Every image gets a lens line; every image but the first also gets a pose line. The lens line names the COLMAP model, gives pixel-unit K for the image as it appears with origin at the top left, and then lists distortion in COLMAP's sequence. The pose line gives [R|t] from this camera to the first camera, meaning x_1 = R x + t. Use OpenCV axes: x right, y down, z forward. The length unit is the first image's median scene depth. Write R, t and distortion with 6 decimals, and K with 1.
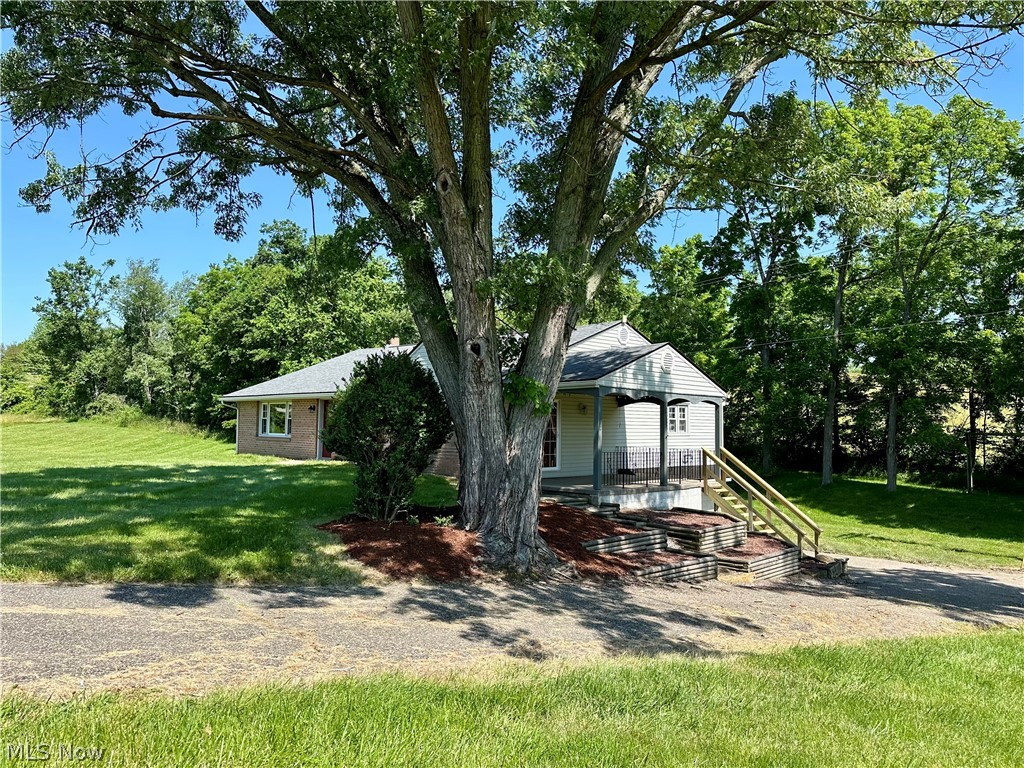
lens RADIAL K [[718.0, 0, 515.3], [0, 718.0, 380.7], [0, 0, 1]] dist [0.047360, -0.025157]
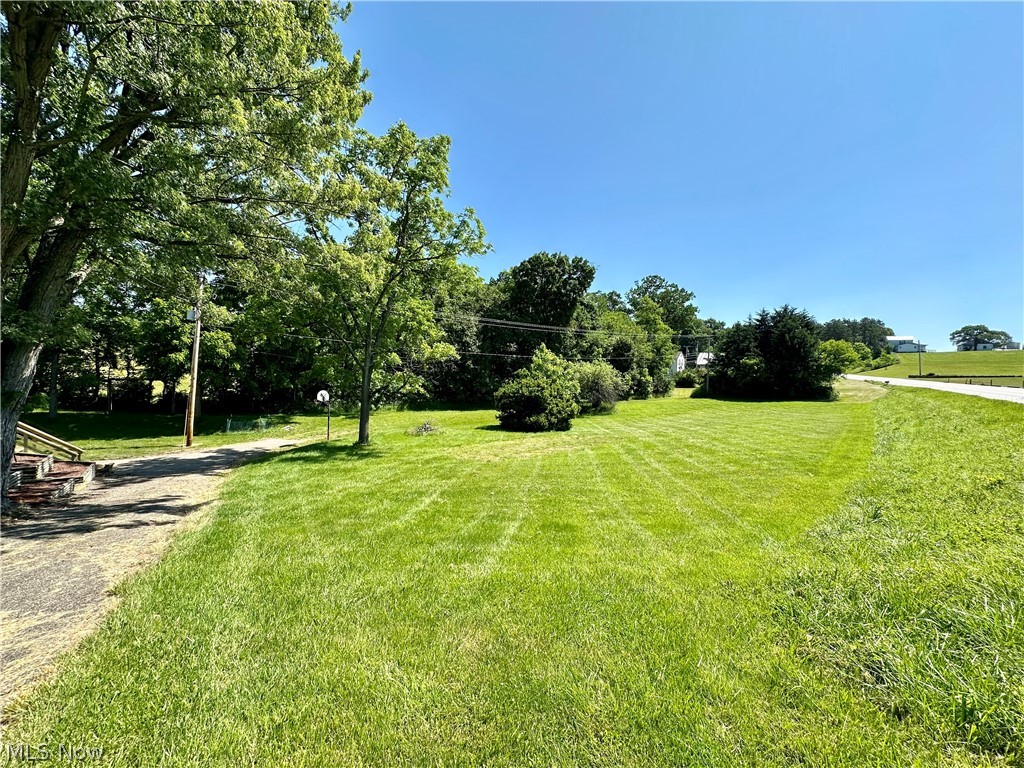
lens RADIAL K [[403.2, 0, 503.4], [0, 403.2, 381.9], [0, 0, 1]] dist [-0.014538, -0.000817]
pose [[0.129462, -0.030449, 0.991117, -0.354755], [-0.085311, 0.995480, 0.041726, -0.074761], [-0.987908, -0.089955, 0.126280, -0.073126]]
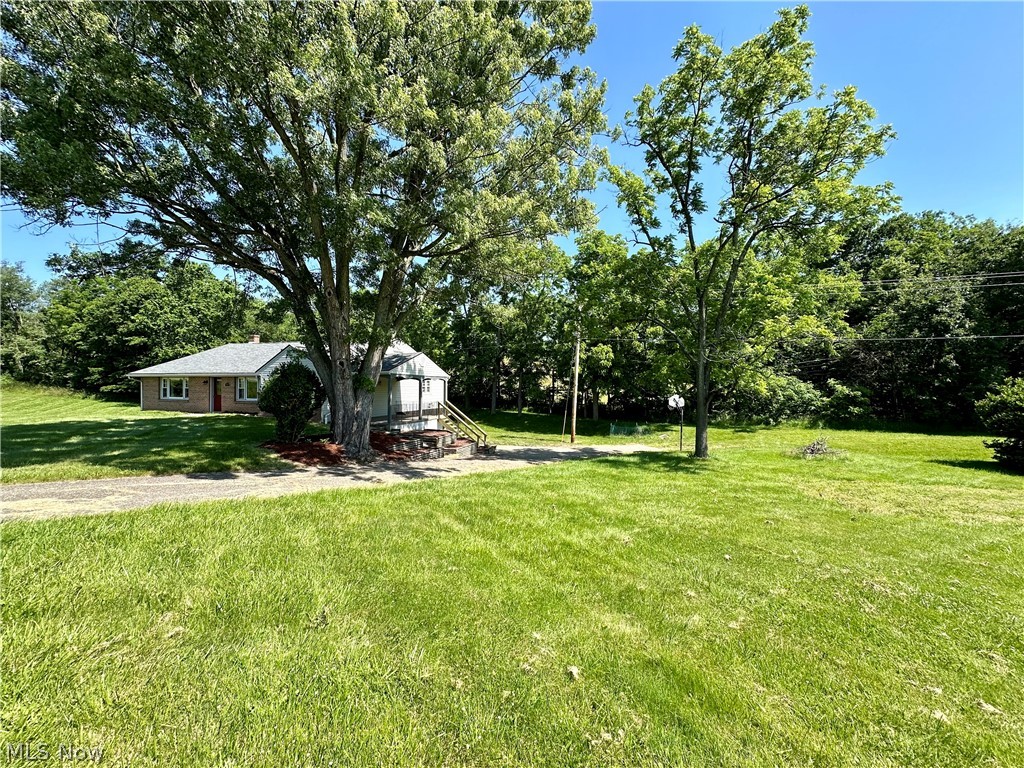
lens RADIAL K [[403.2, 0, 510.8], [0, 403.2, 384.0], [0, 0, 1]] dist [-0.014538, -0.000817]
pose [[0.905958, -0.010000, 0.423250, -0.054878], [-0.015555, 0.998260, 0.056880, -0.031188], [-0.423083, -0.058114, 0.904226, -0.189819]]
